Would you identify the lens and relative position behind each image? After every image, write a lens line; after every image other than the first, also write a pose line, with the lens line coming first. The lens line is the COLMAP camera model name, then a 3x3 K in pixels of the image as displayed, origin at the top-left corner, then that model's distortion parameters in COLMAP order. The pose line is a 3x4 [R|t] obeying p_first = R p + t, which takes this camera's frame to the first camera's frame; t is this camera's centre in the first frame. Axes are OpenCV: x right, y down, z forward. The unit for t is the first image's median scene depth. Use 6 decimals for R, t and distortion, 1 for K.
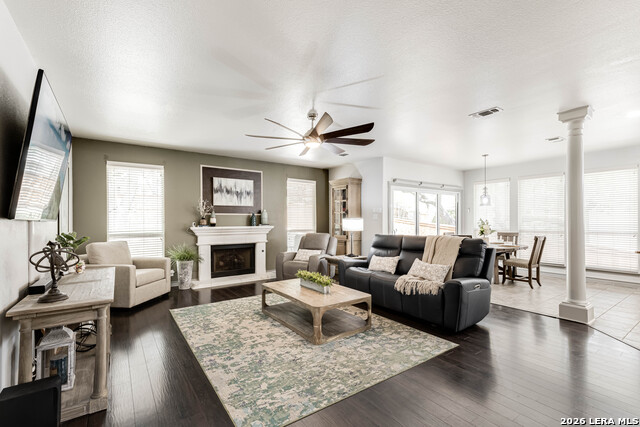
lens RADIAL K [[287.5, 0, 318.6], [0, 287.5, 211.4], [0, 0, 1]] dist [0.018903, -0.000027]
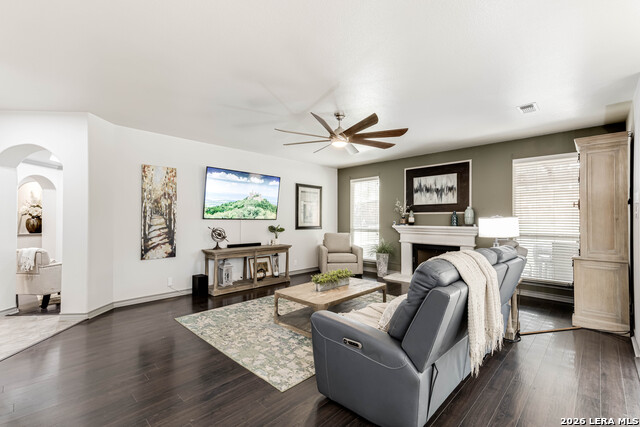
lens RADIAL K [[287.5, 0, 319.3], [0, 287.5, 217.5], [0, 0, 1]] dist [0.018903, -0.000027]
pose [[0.178795, 0.000415, -0.983886, 0.650695], [0.034018, 0.999399, 0.006603, 0.005919], [0.983298, -0.034651, 0.178674, 0.514720]]
